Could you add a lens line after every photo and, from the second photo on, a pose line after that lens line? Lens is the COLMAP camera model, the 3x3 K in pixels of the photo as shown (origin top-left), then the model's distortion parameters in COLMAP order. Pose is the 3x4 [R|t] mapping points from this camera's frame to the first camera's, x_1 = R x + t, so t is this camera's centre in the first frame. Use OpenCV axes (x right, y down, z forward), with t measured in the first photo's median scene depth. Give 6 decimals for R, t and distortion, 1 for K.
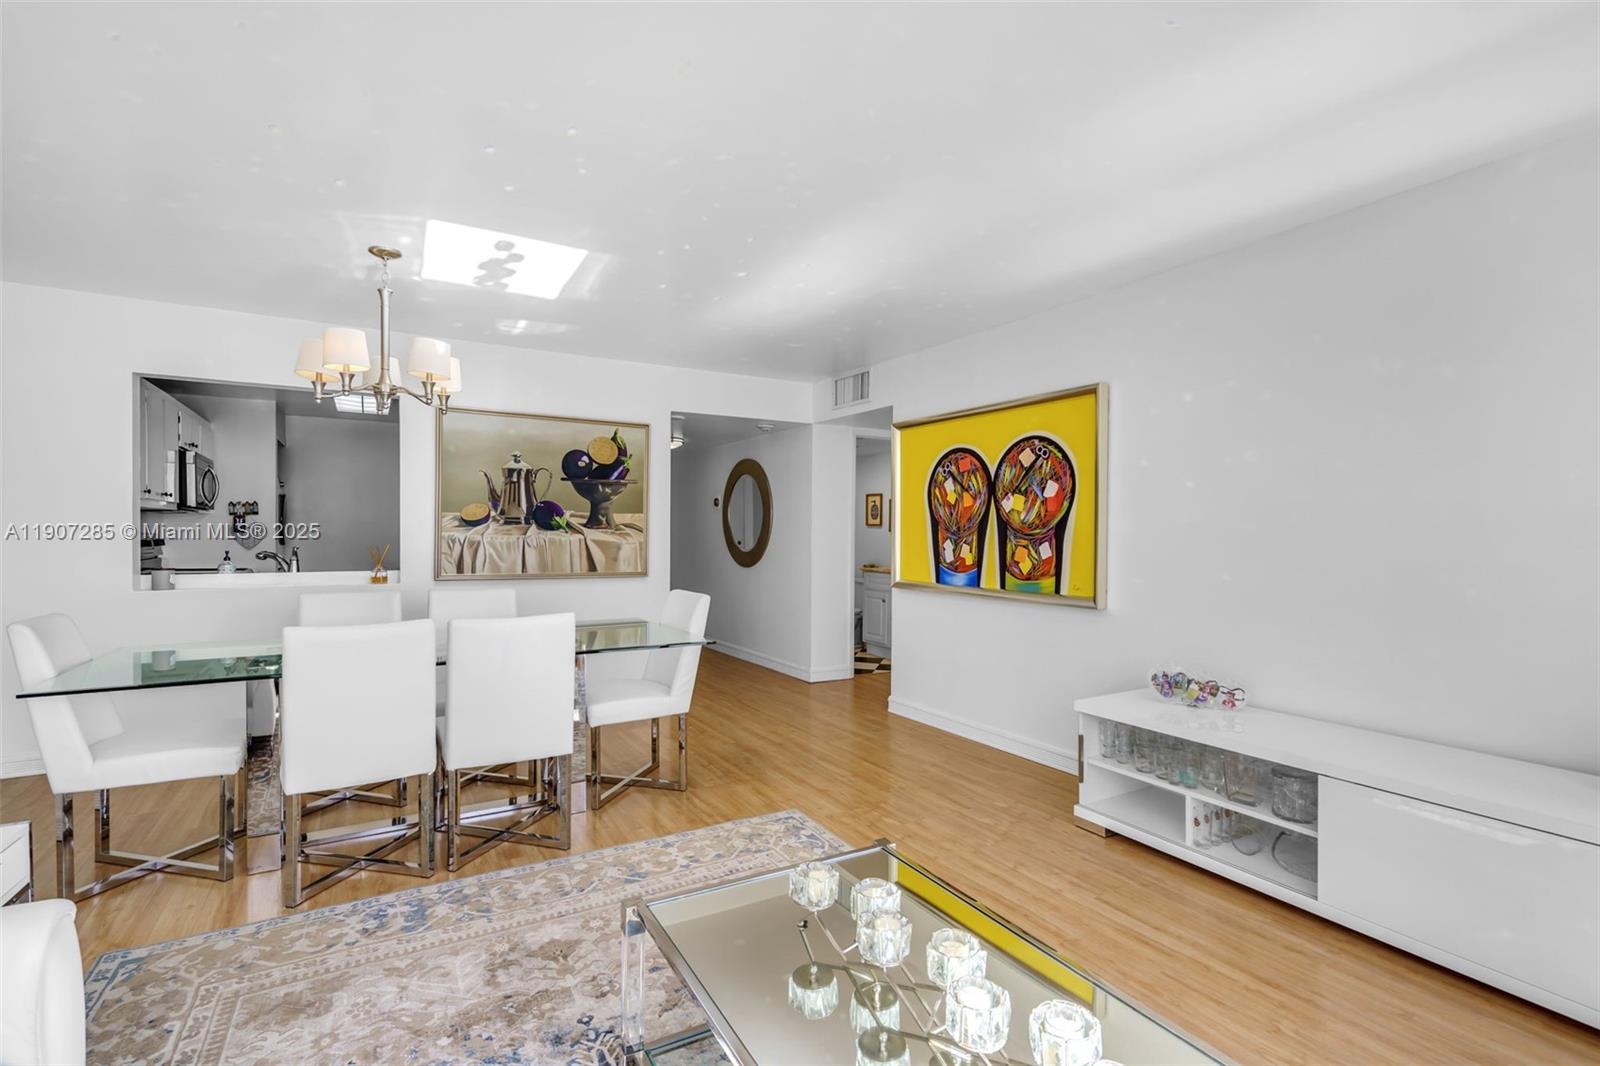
lens RADIAL K [[737.1, 0, 809.6], [0, 737.1, 542.0], [0, 0, 1]] dist [-0.000685, -0.001248]
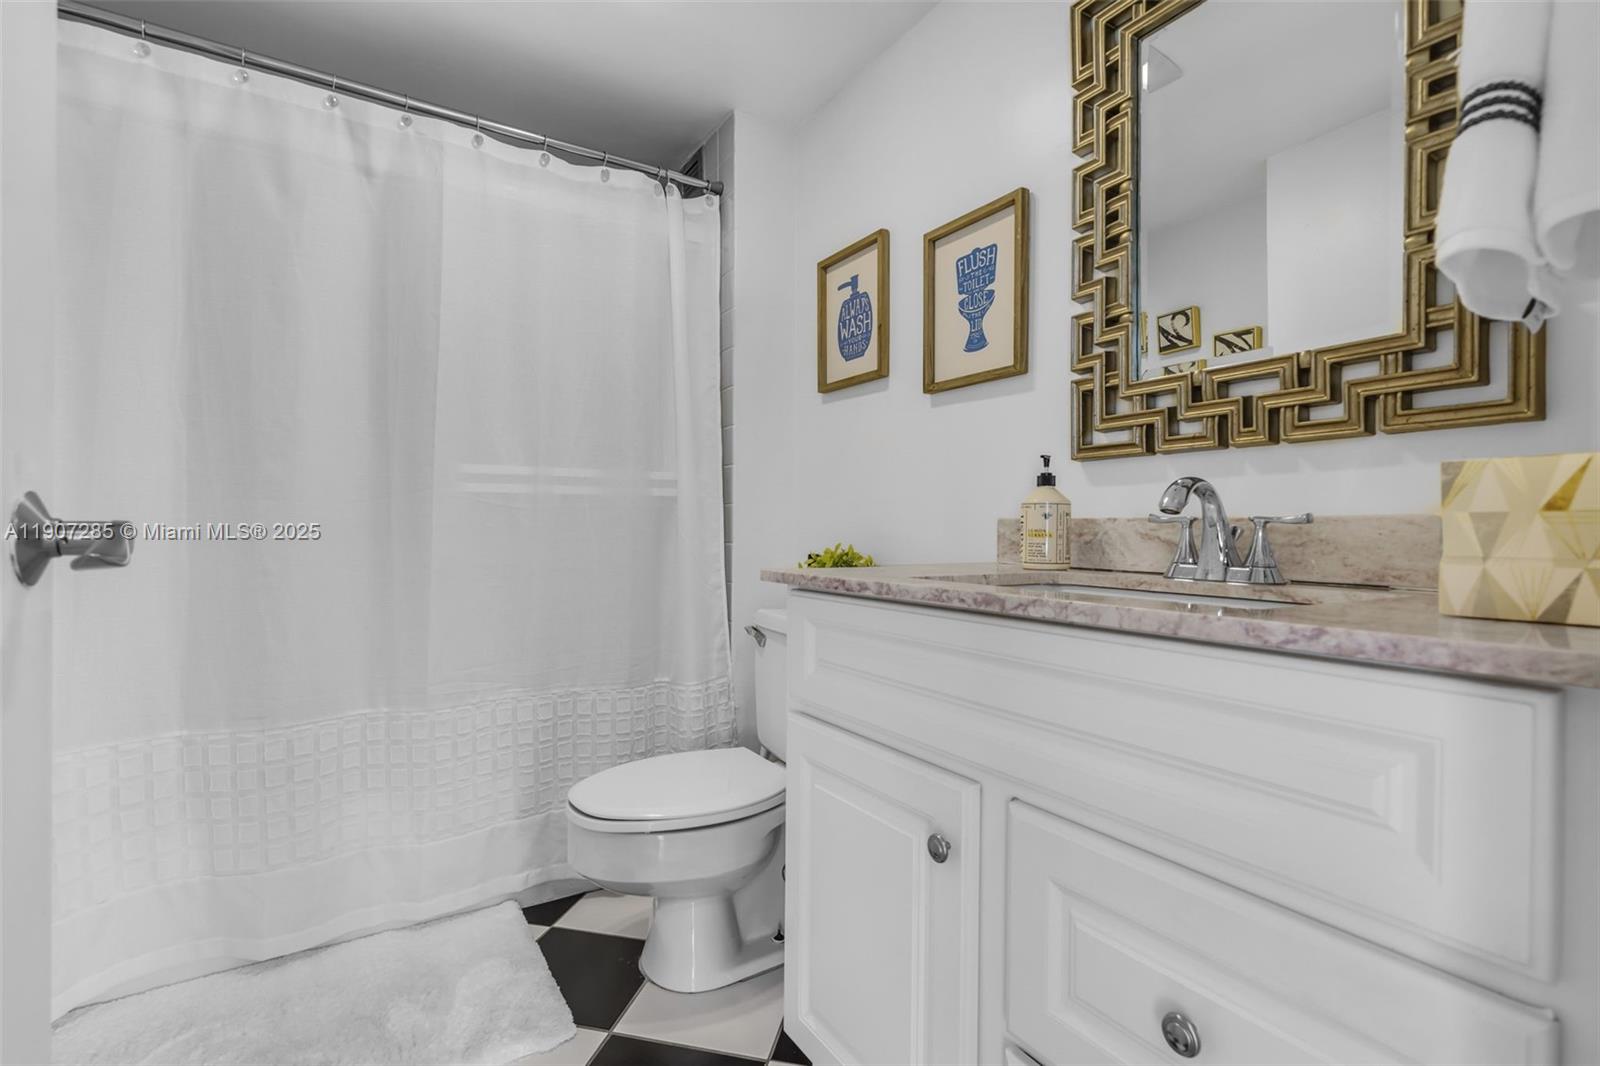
lens RADIAL K [[737.1, 0, 799.7], [0, 737.1, 532.4], [0, 0, 1]] dist [-0.000685, -0.001248]
pose [[0.032584, -0.000958, -0.999469, 0.317947], [-0.011445, 0.999934, -0.001332, 0.024377], [0.999403, 0.011482, 0.032571, 0.976065]]
